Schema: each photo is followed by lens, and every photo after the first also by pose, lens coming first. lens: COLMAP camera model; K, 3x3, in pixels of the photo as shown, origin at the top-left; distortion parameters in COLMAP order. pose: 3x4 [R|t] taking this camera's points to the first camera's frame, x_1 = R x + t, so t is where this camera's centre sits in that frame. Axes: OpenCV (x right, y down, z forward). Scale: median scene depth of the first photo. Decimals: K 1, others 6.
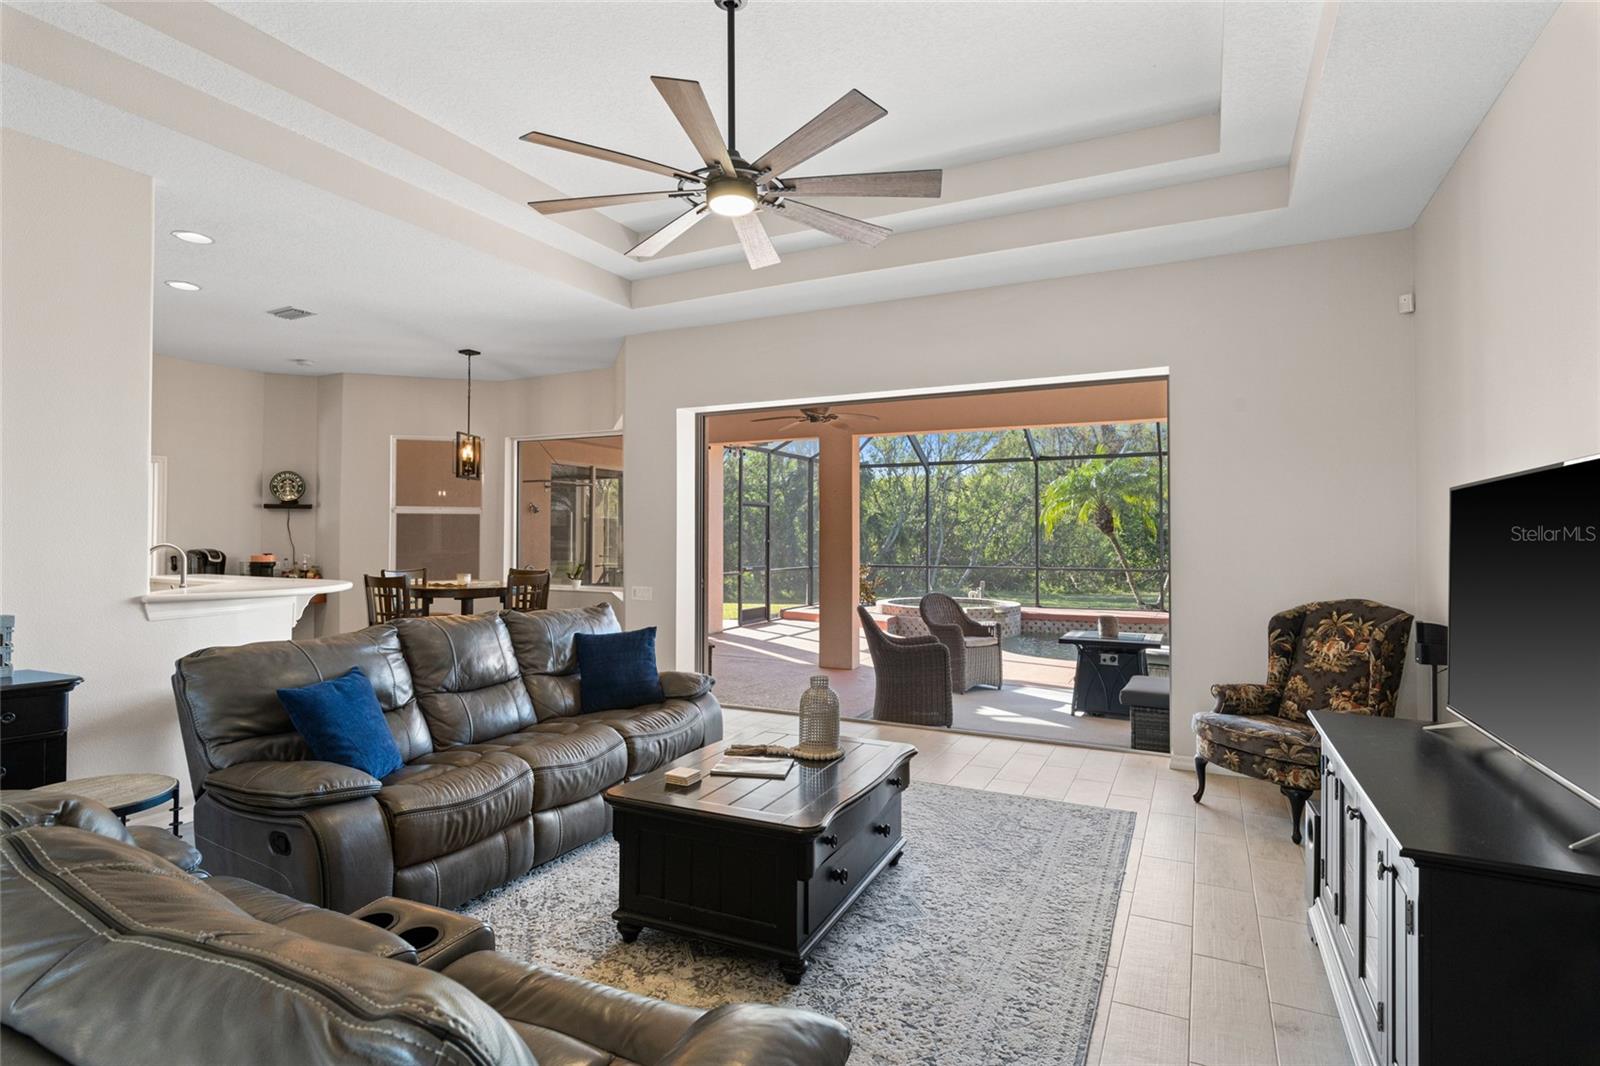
lens RADIAL K [[799.4, 0, 800.0], [0, 799.4, 533.0], [0, 0, 1]] dist [-0.002171, -0.000408]
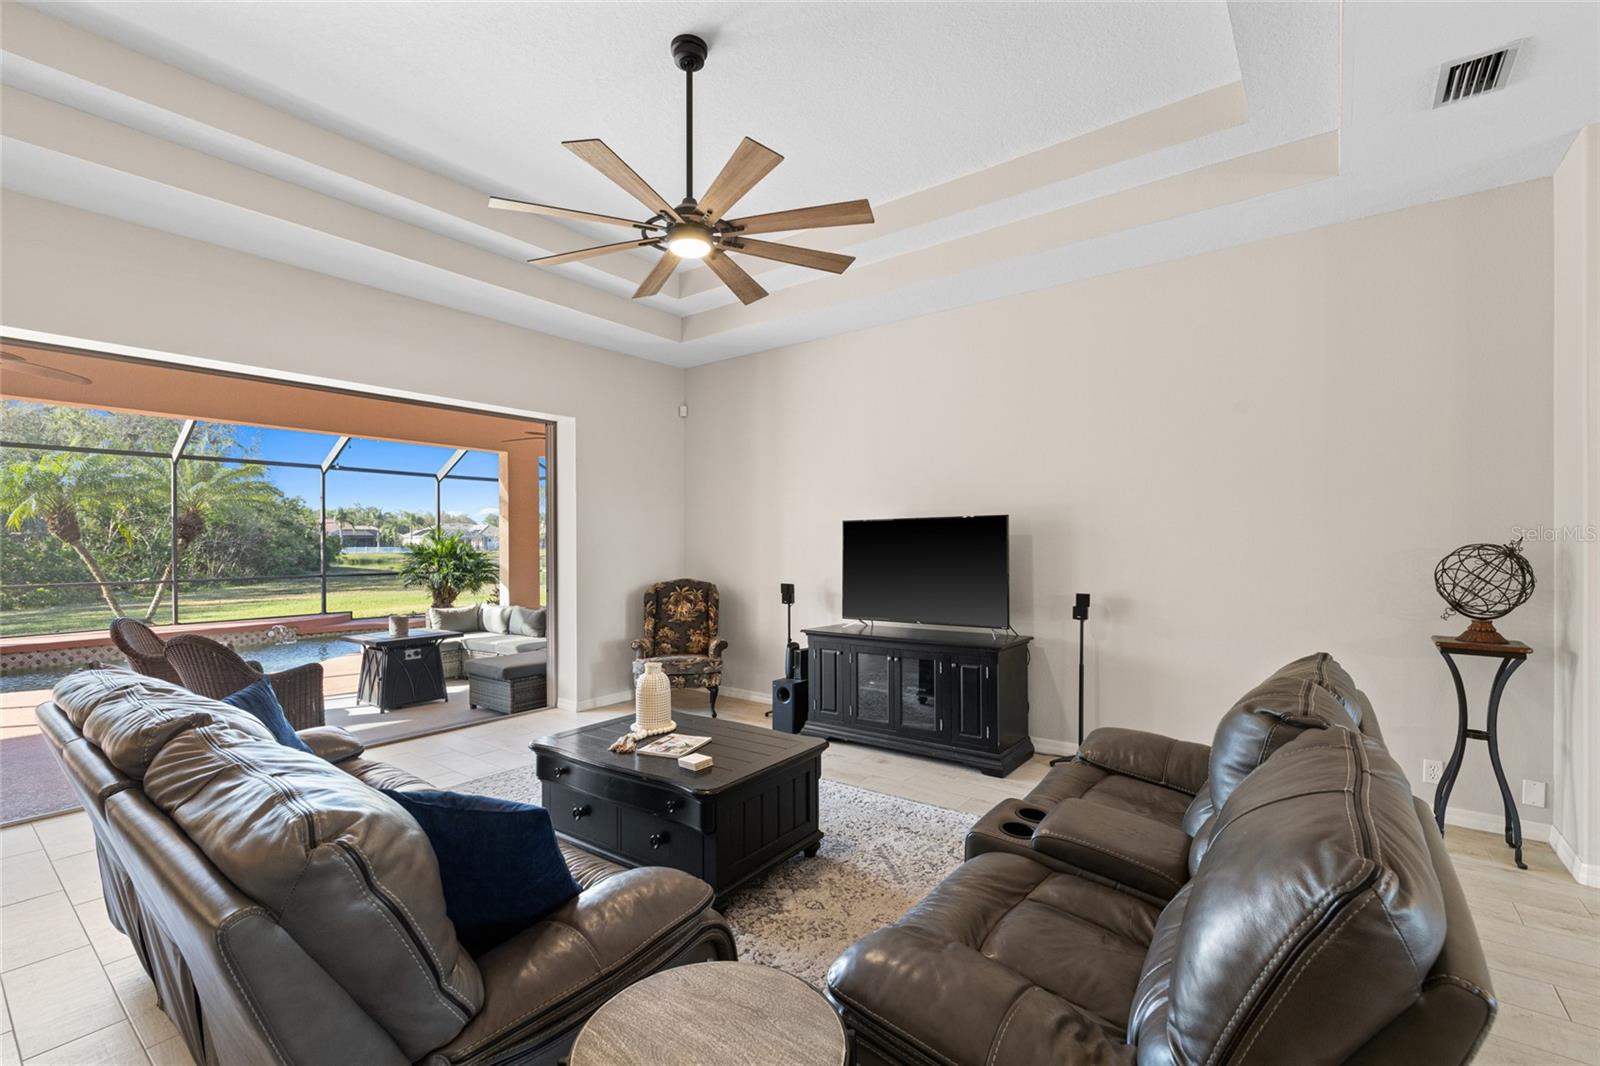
lens RADIAL K [[683.9, 0, 798.5], [0, 683.9, 544.9], [0, 0, 1]] dist [-0.001030, -0.000073]
pose [[0.191808, -0.003481, 0.981426, -0.706316], [-0.001121, 0.999992, 0.003766, 0.003207], [-0.981432, -0.001822, 0.191802, 0.464714]]
